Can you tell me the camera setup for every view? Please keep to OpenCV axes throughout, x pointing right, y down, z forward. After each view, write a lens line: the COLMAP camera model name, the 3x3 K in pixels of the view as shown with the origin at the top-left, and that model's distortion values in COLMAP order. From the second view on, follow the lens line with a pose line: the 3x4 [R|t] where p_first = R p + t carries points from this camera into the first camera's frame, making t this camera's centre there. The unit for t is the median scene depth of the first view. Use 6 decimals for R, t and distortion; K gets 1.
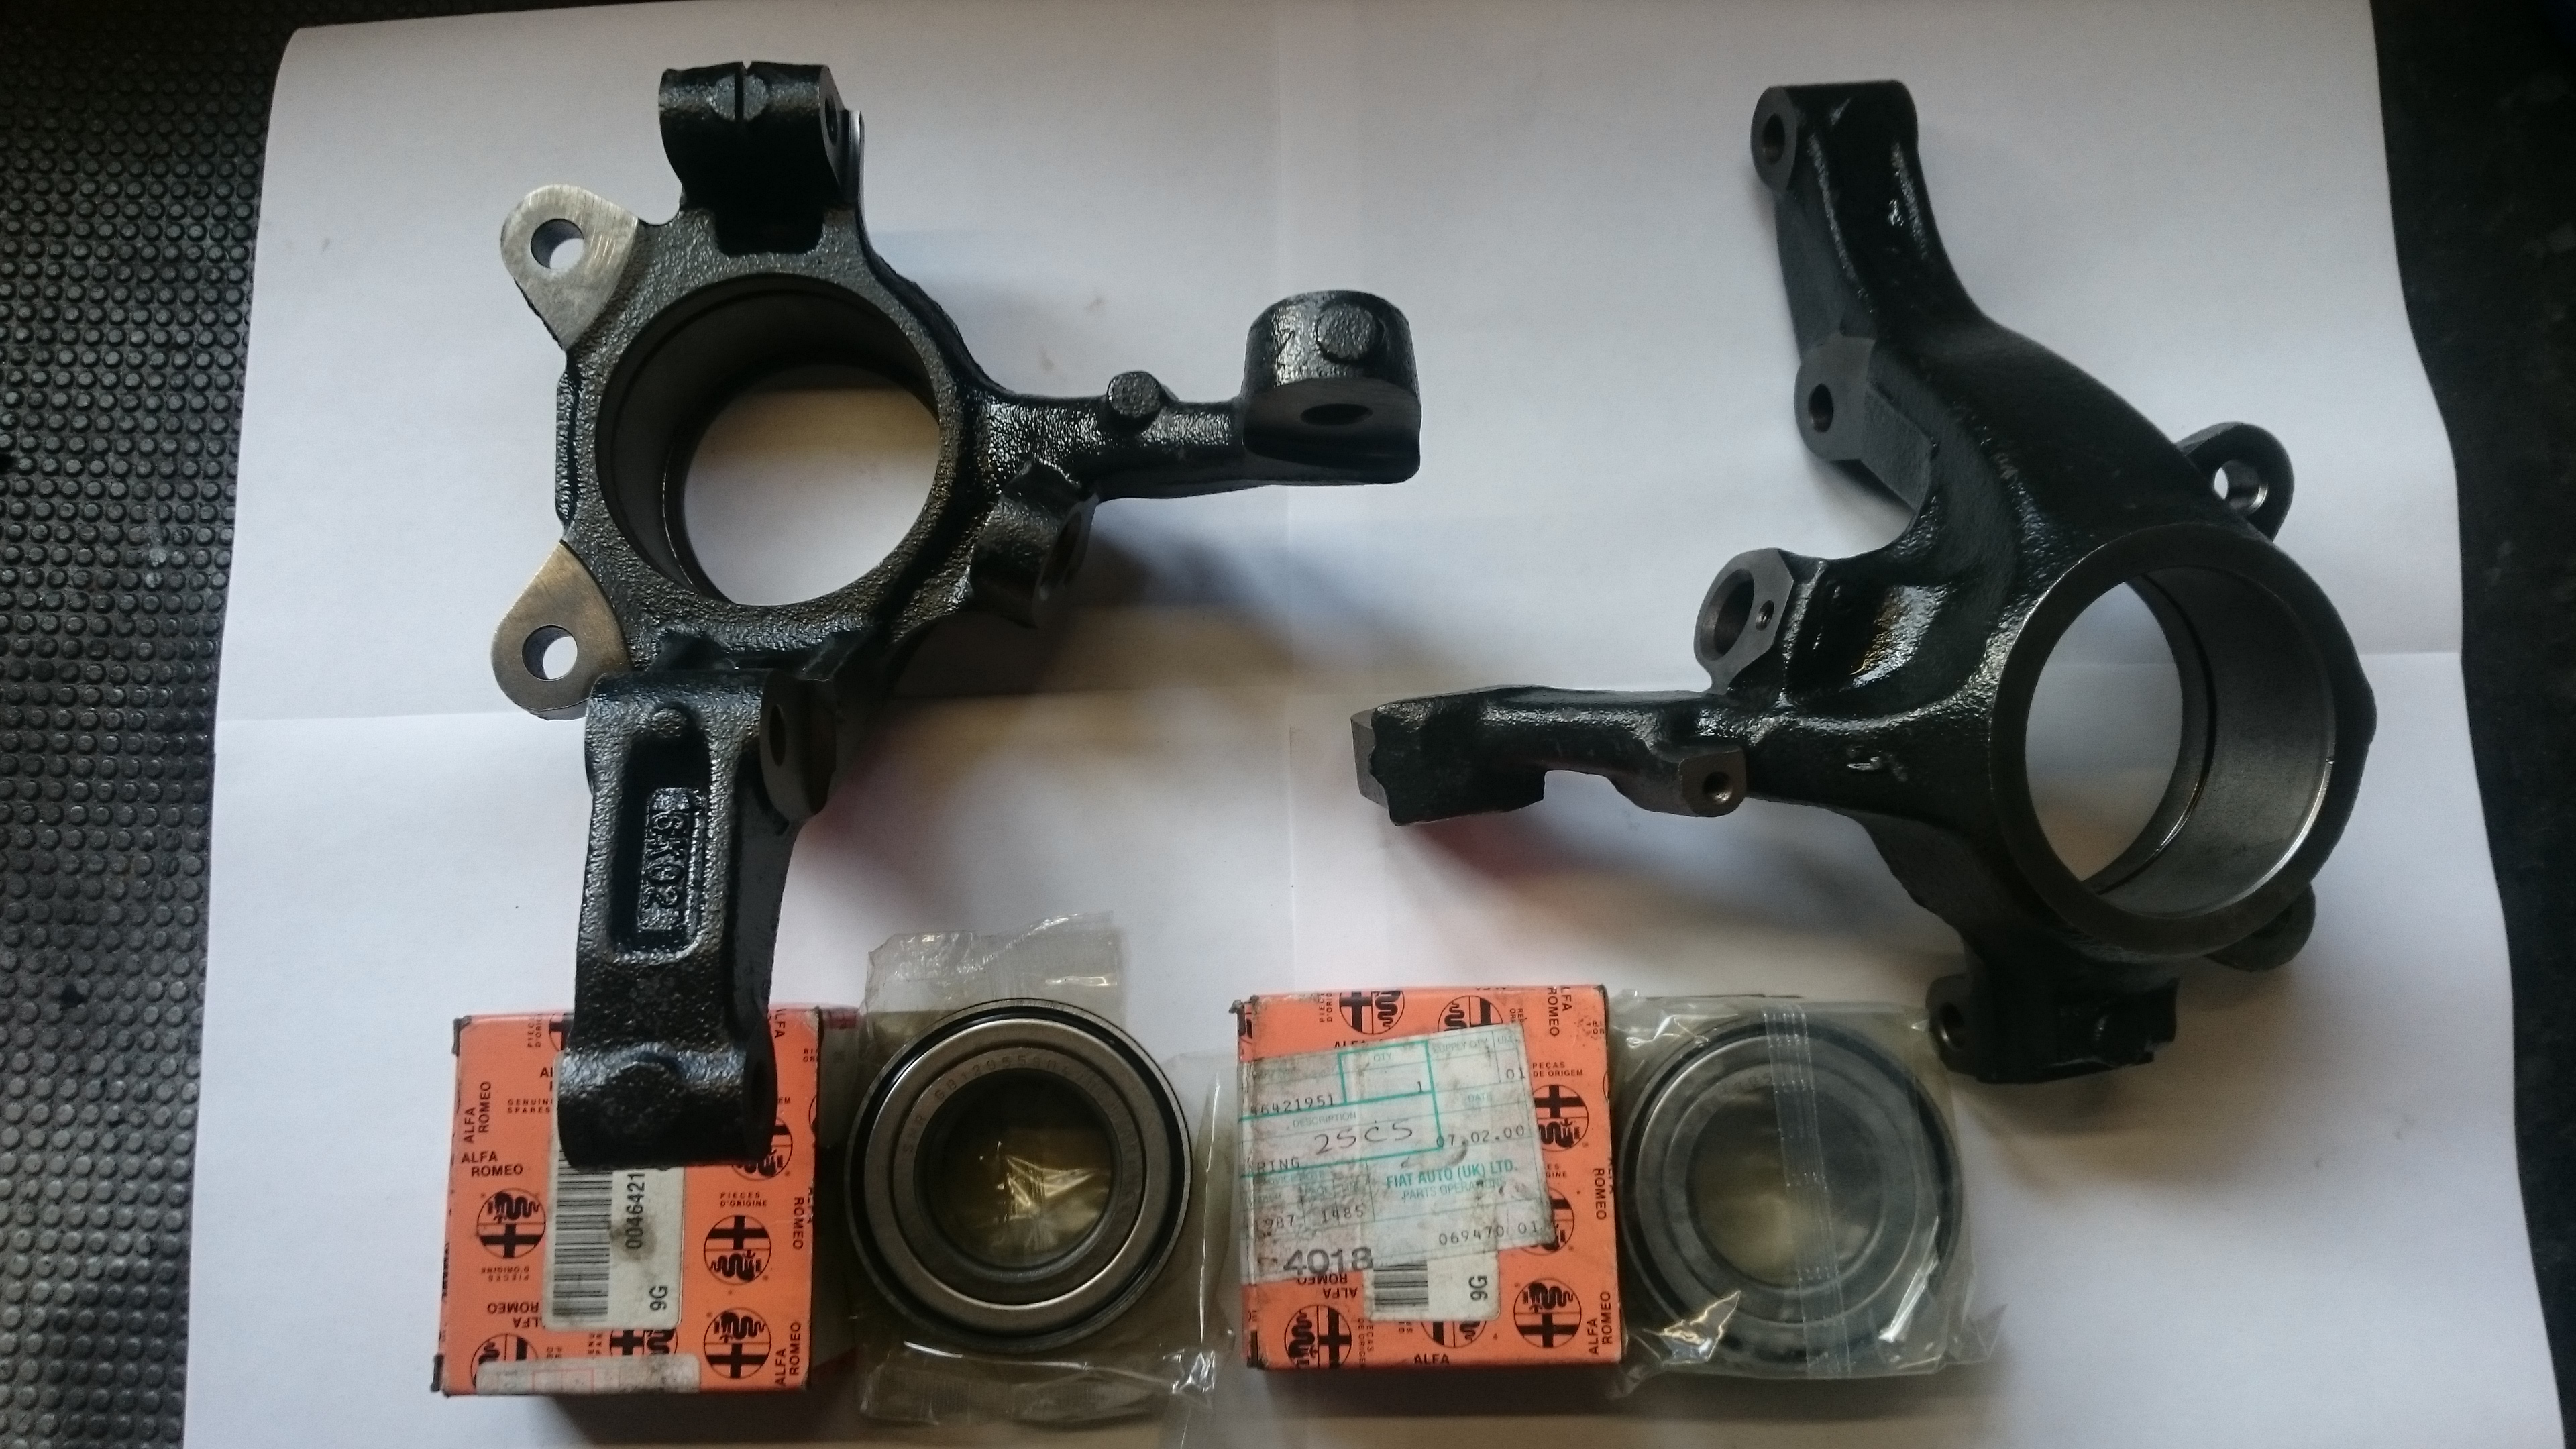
lens RADIAL K [[1986.0, 0, 1297.3], [0, 1986.0, 711.7], [0, 0, 1]] dist [0.007858, -0.015157]
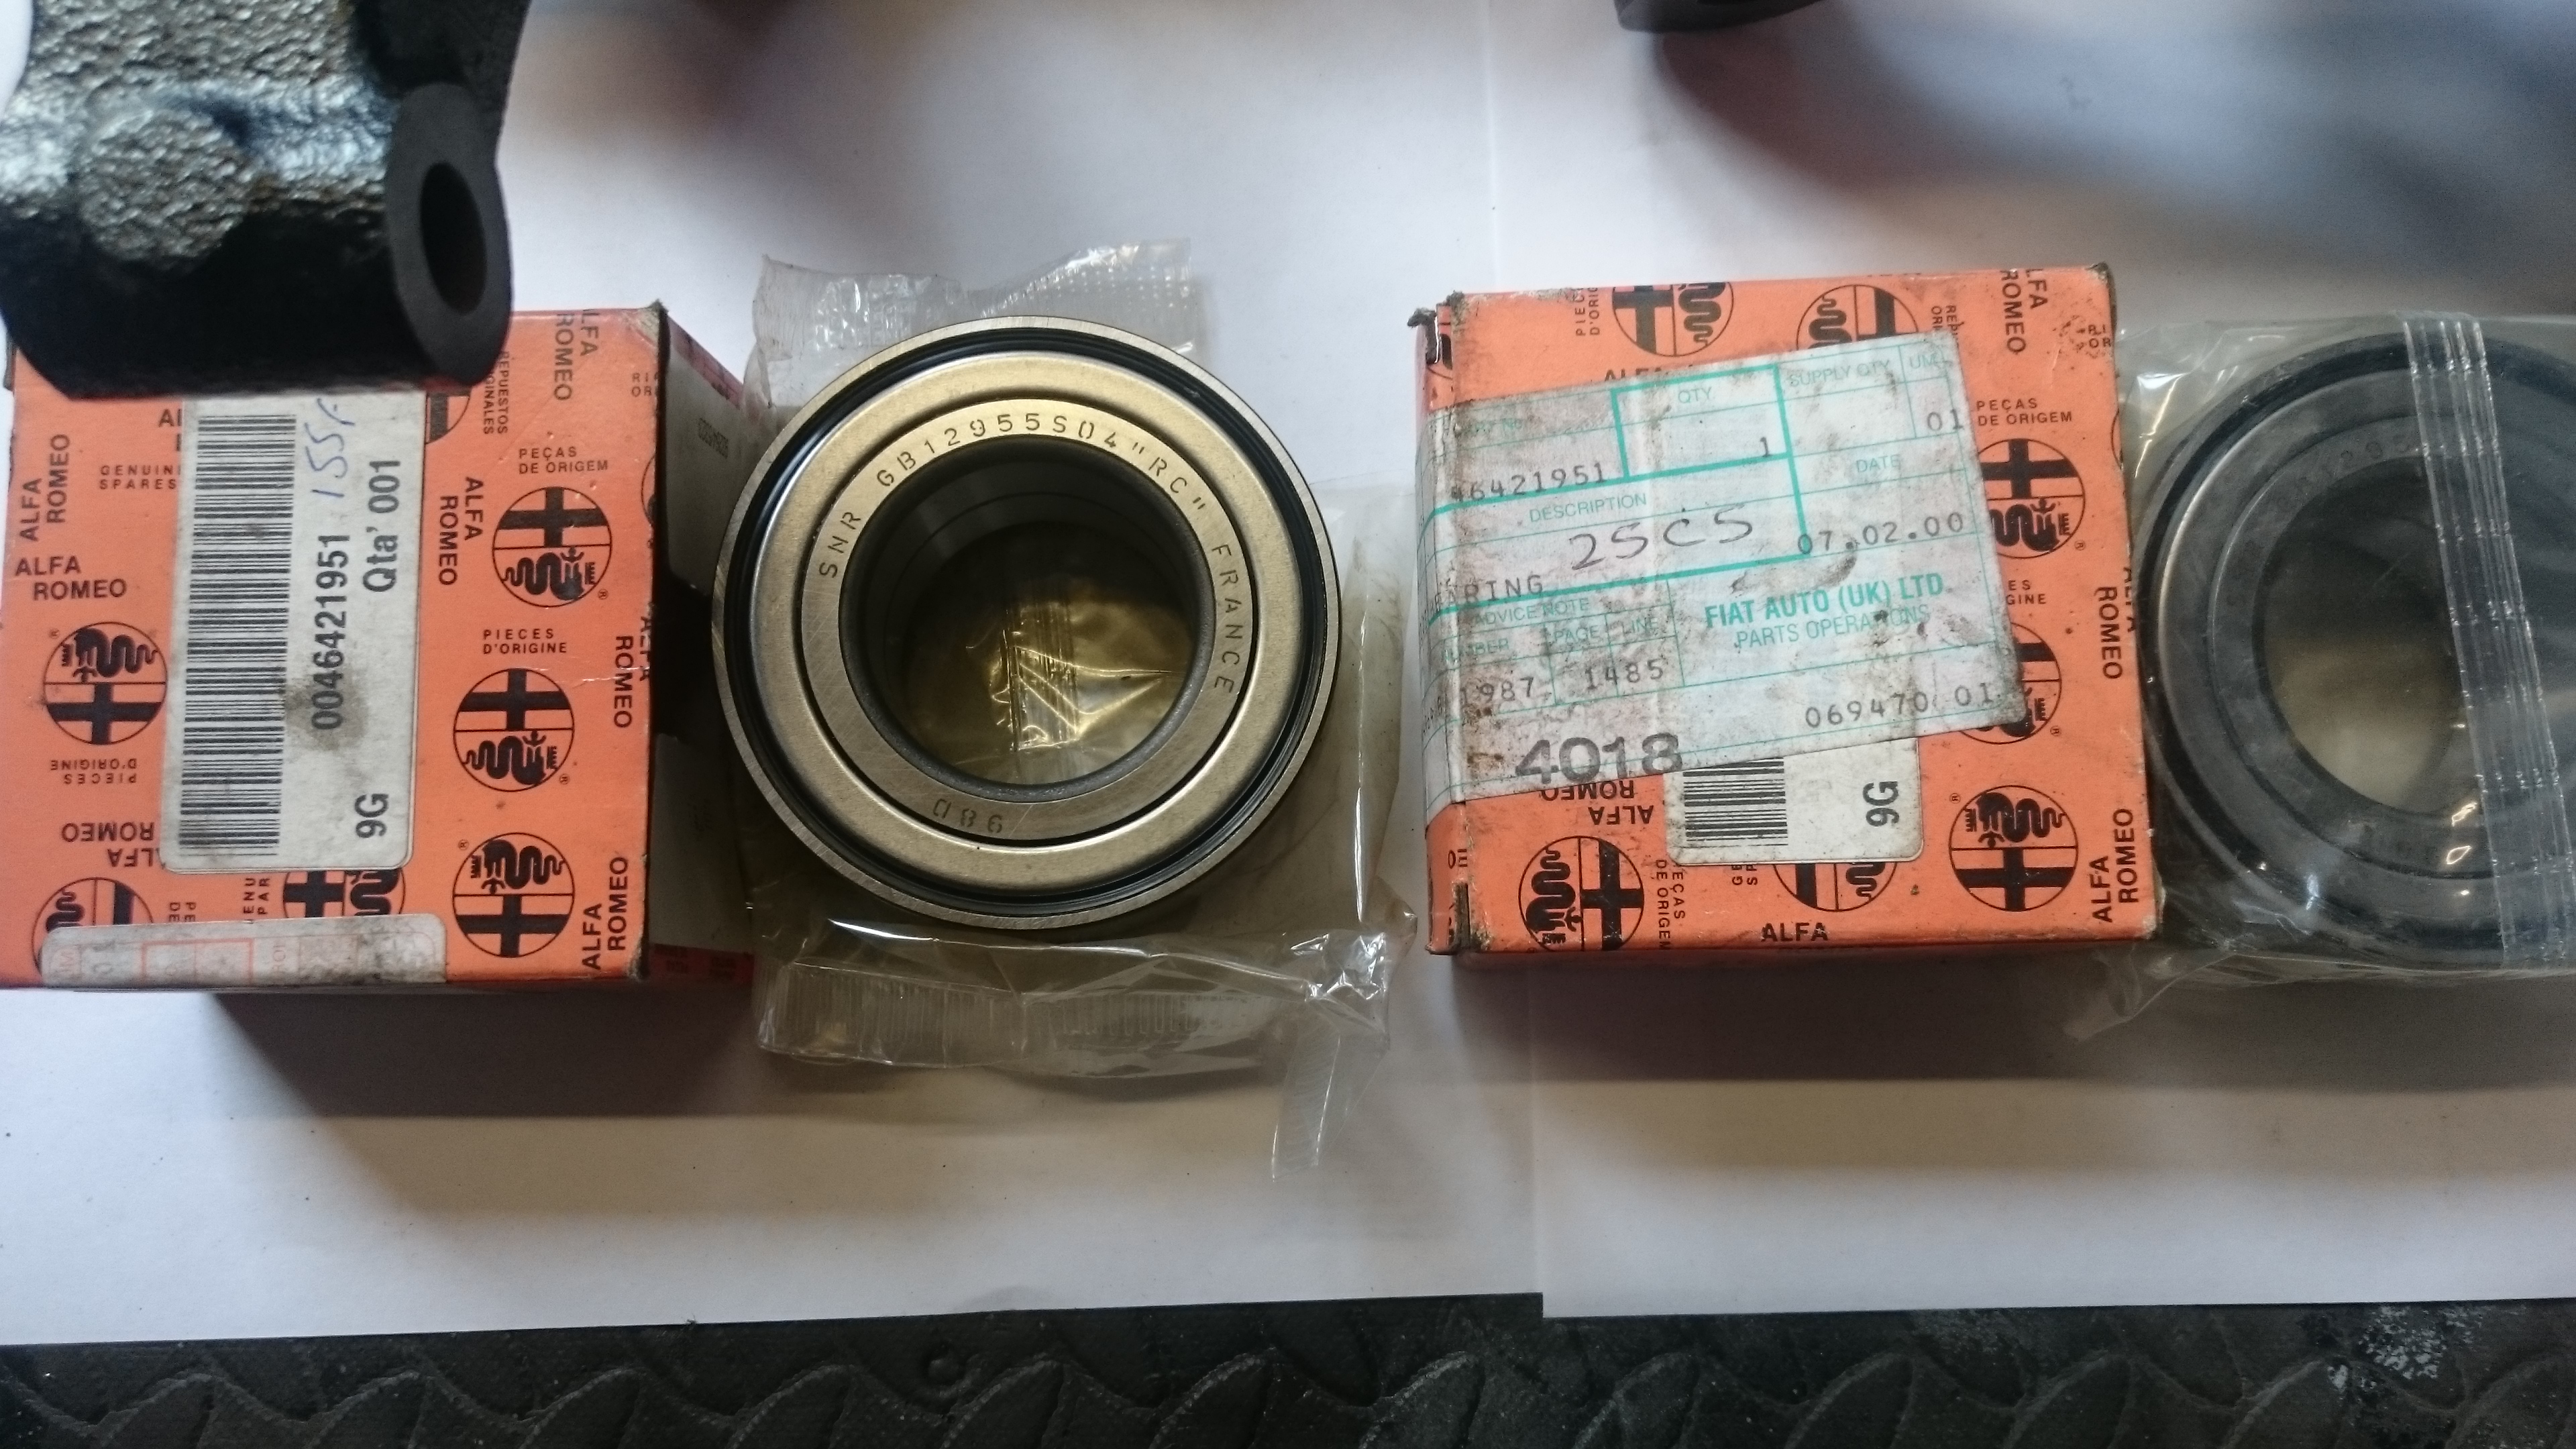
lens RADIAL K [[1986.0, 0, 1280.4], [0, 1986.0, 736.2], [0, 0, 1]] dist [0.007858, -0.015157]
pose [[0.999537, -0.001444, -0.030384, -0.054593], [0.003134, 0.998445, 0.055650, 0.240210], [0.030256, -0.055720, 0.997988, 0.457986]]
